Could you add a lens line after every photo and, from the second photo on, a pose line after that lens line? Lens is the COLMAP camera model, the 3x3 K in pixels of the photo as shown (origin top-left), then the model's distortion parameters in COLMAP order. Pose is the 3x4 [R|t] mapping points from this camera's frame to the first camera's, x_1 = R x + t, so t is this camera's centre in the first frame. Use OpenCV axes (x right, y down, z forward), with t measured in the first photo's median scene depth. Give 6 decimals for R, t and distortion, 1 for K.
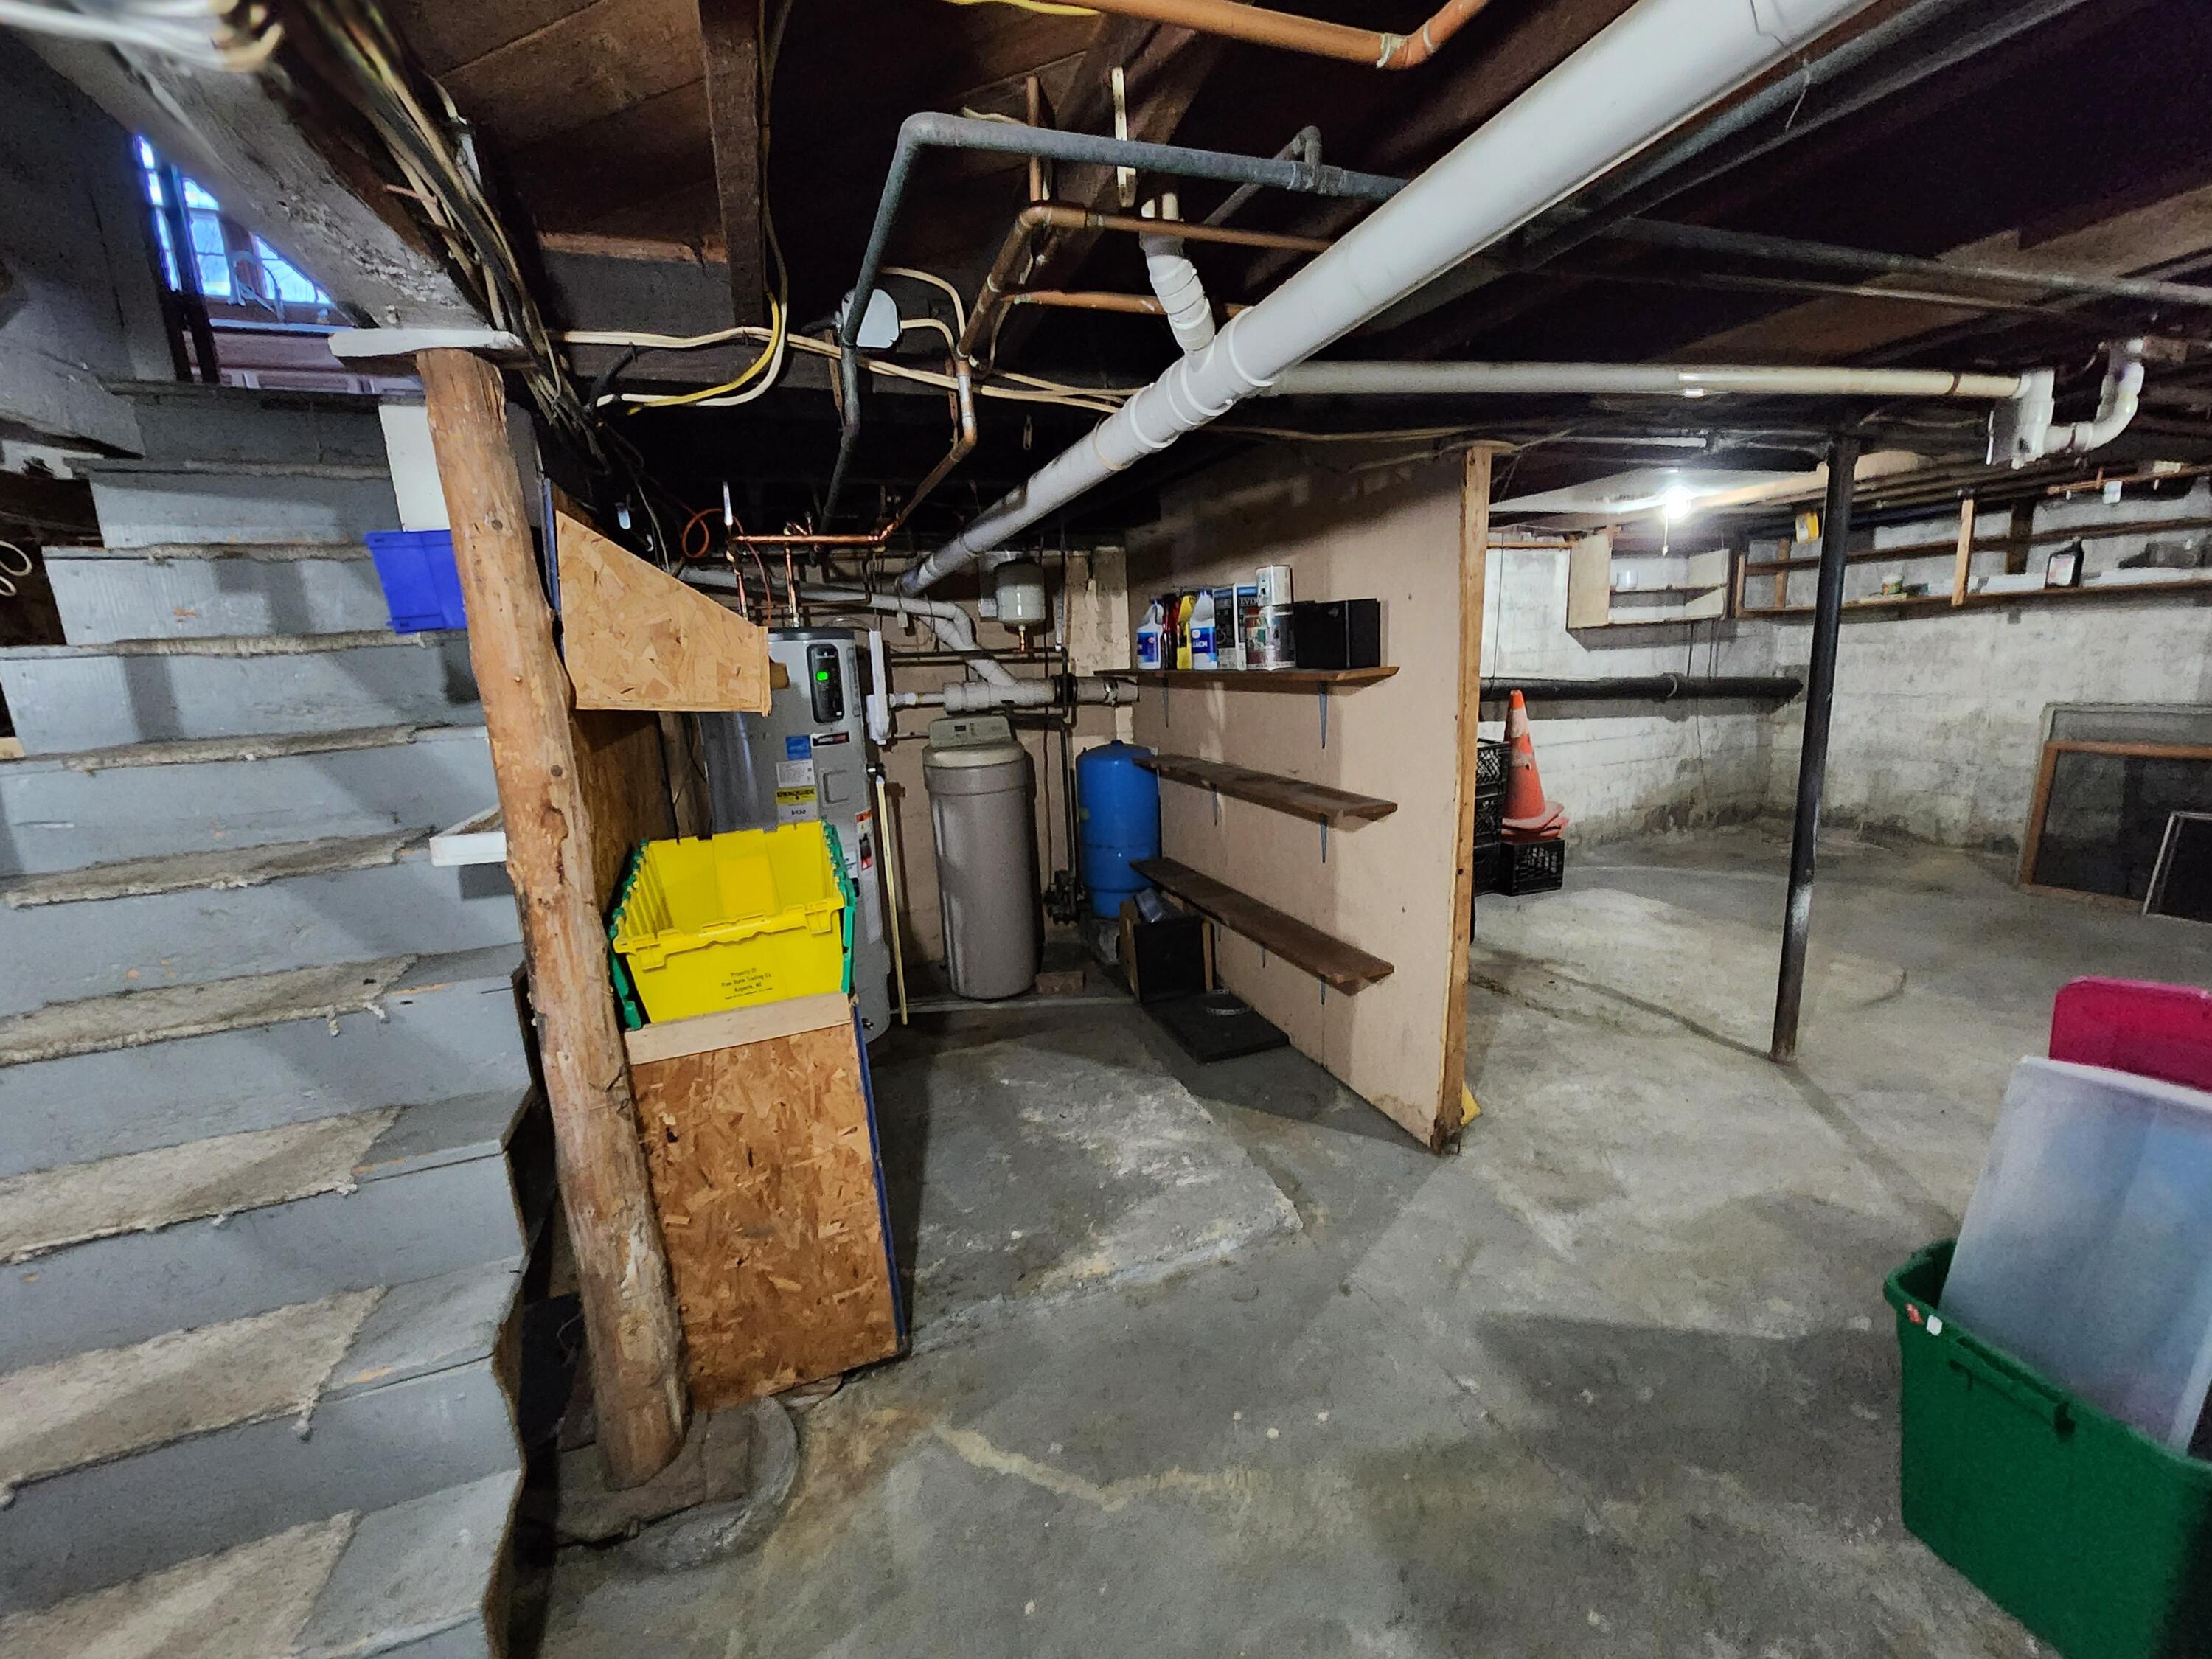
lens RADIAL K [[910.2, 0, 1106.8], [0, 910.2, 832.3], [0, 0, 1]] dist [-0.000801, -0.001310]
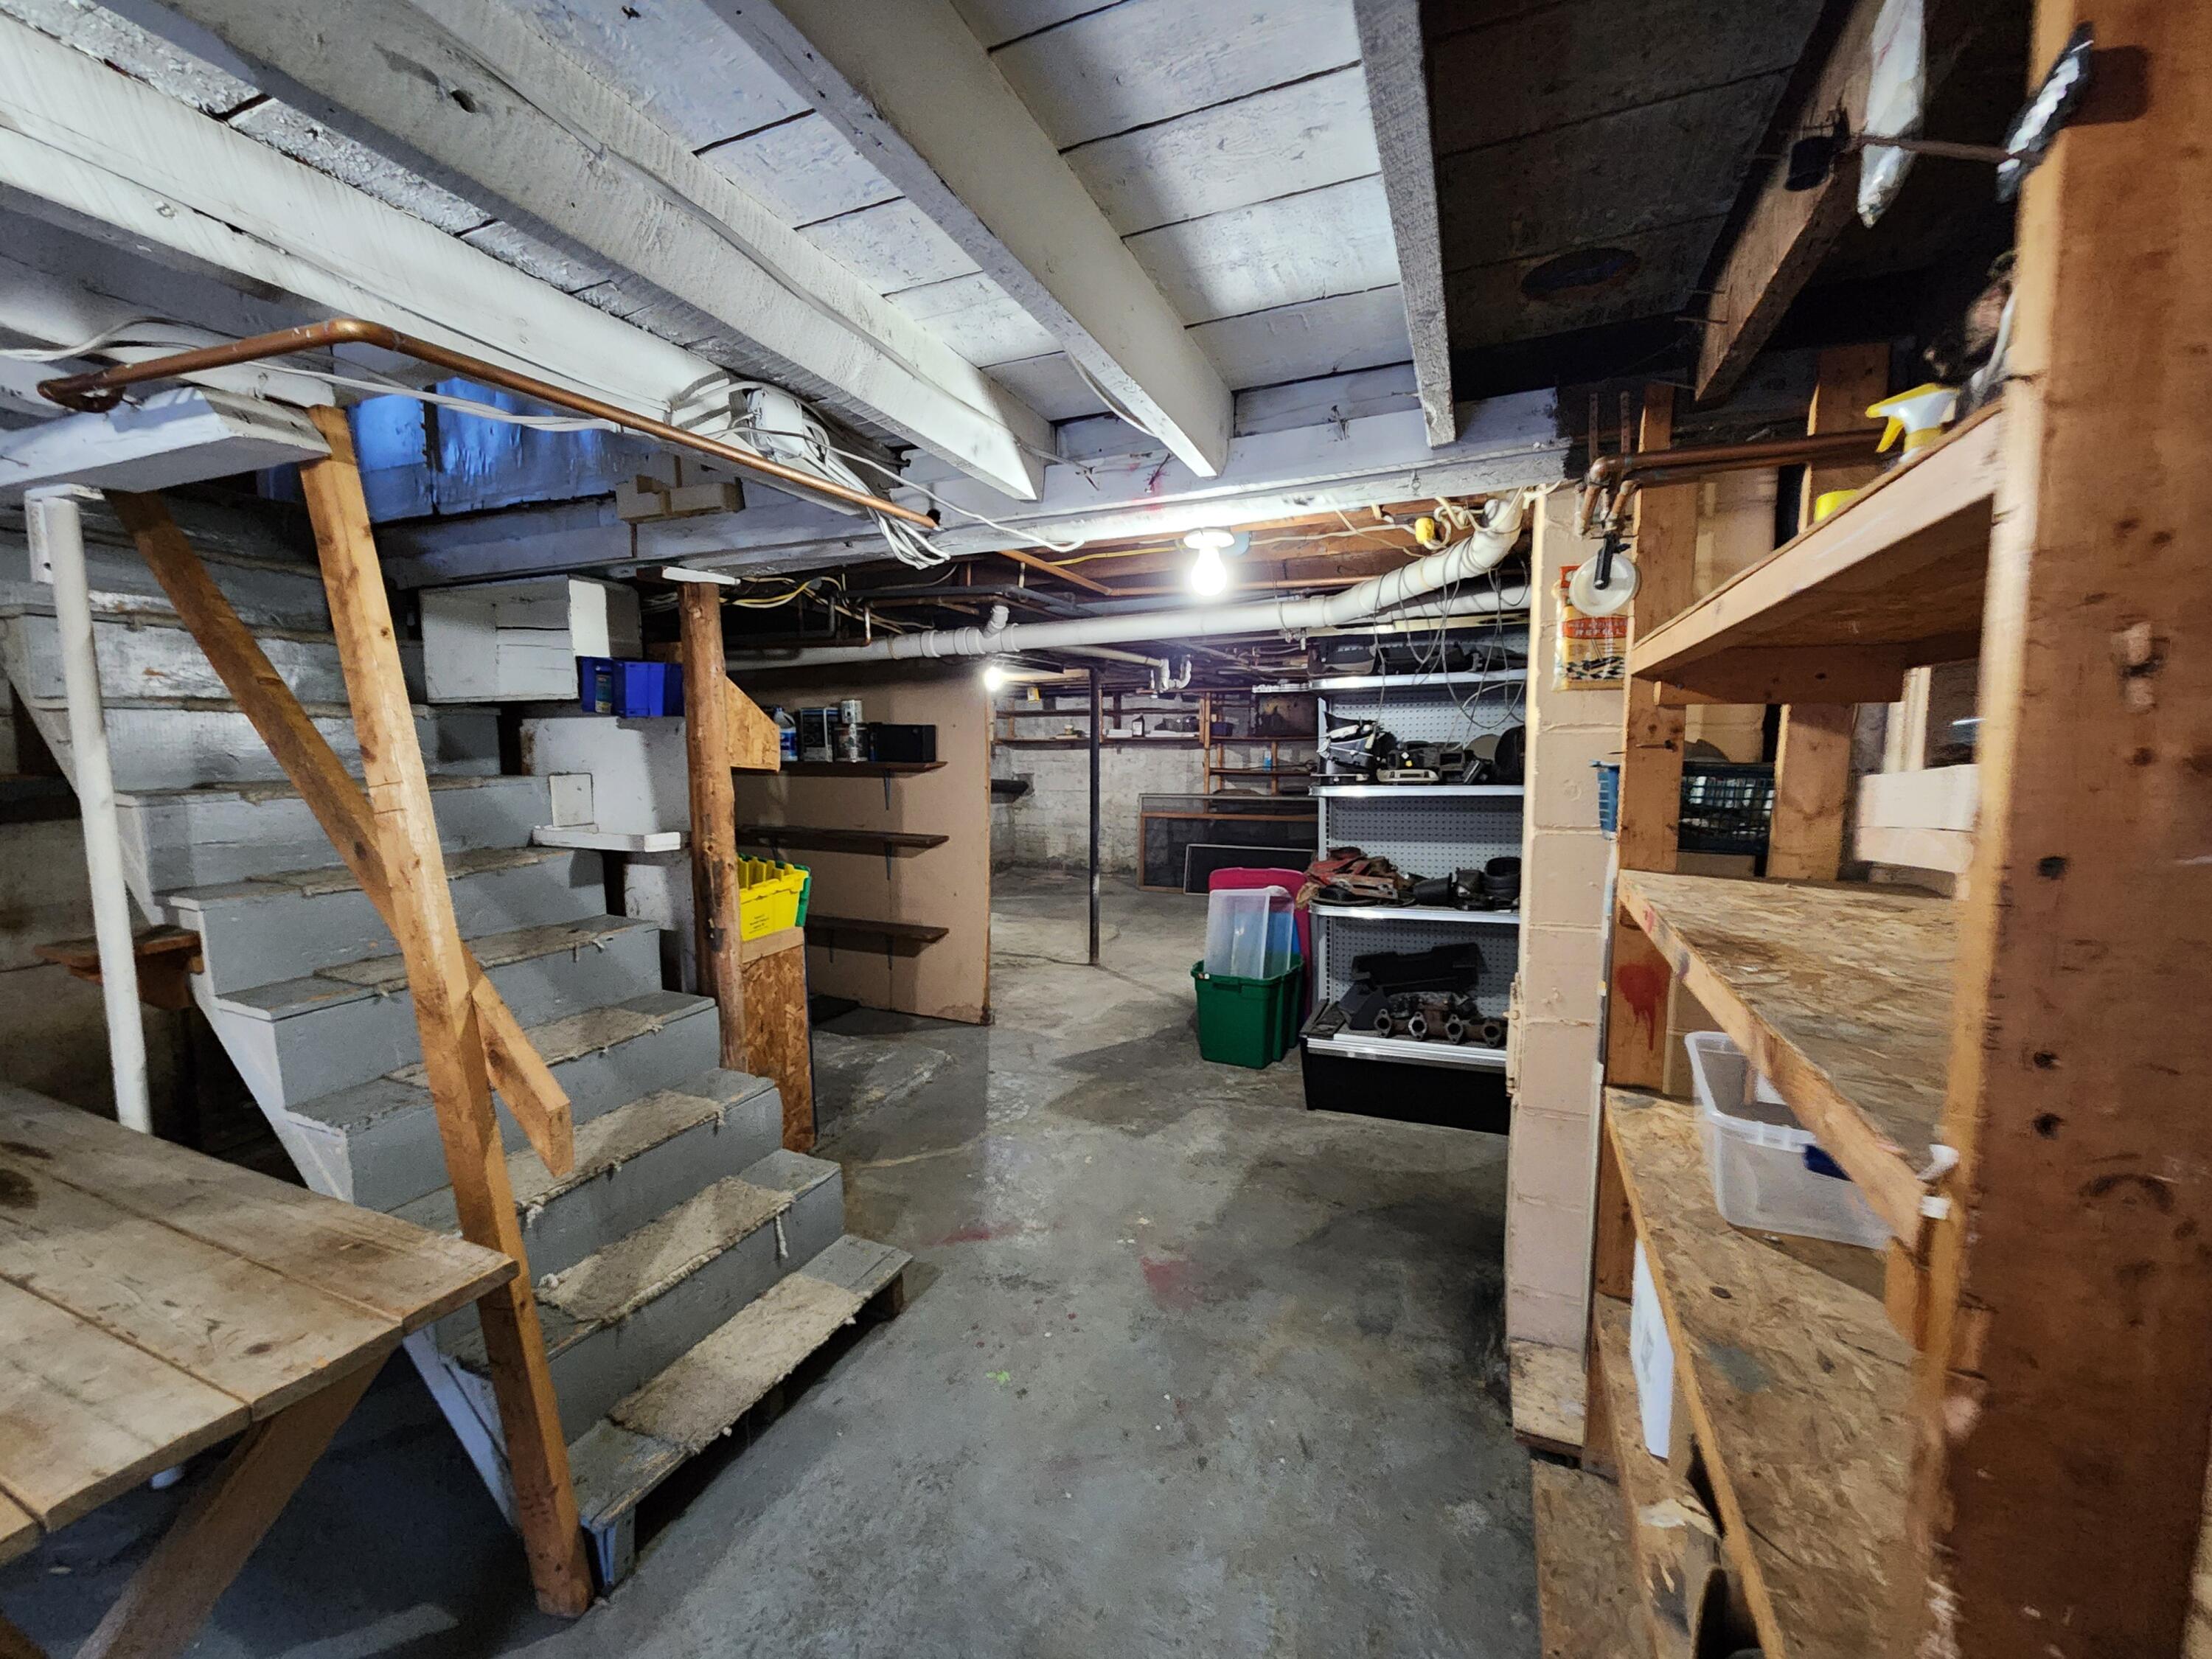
lens RADIAL K [[901.8, 0, 1104.5], [0, 901.8, 835.1], [0, 0, 1]] dist [0.000005, -0.000193]
pose [[0.676478, -0.023522, 0.736087, -0.433061], [0.107484, 0.991941, -0.067082, 0.065531], [-0.728577, 0.124498, 0.673555, -0.240783]]
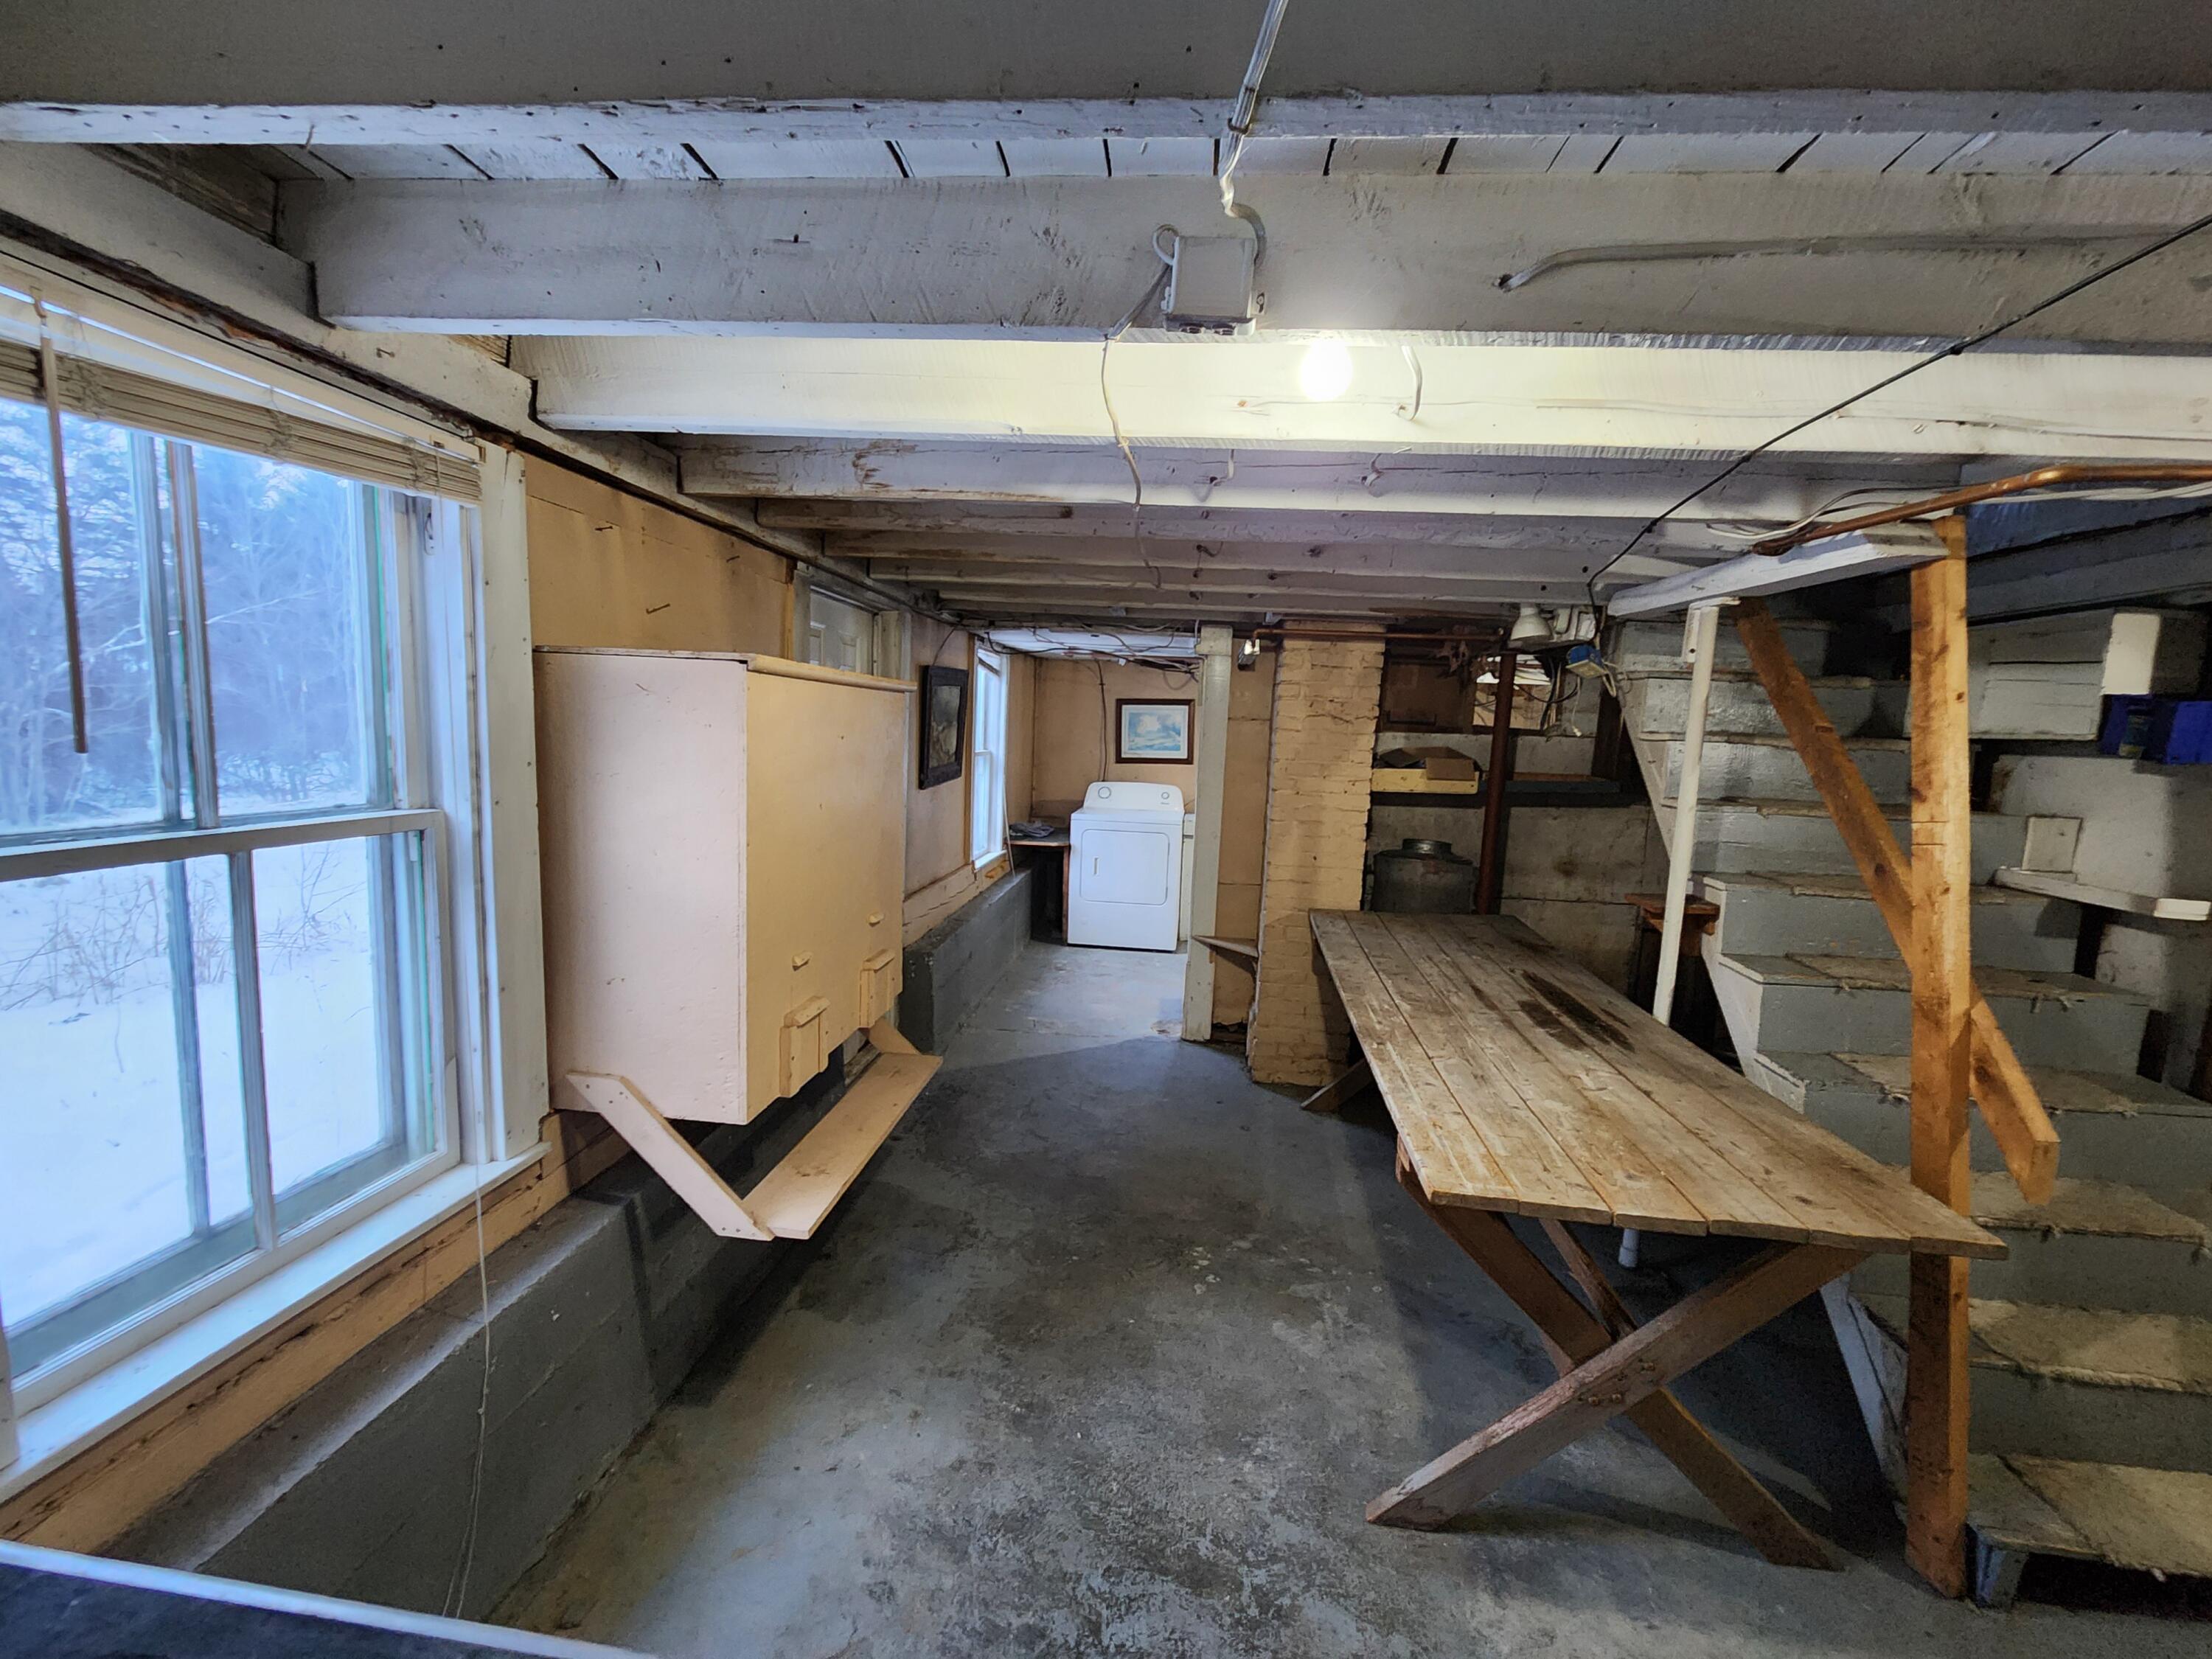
lens RADIAL K [[910.2, 0, 1106.8], [0, 910.2, 832.3], [0, 0, 1]] dist [-0.000801, -0.001310]
pose [[0.895332, 0.145686, -0.420900, -0.522623], [-0.174422, 0.984203, -0.030364, 0.076889], [0.409827, 0.100600, 0.906599, -0.340953]]
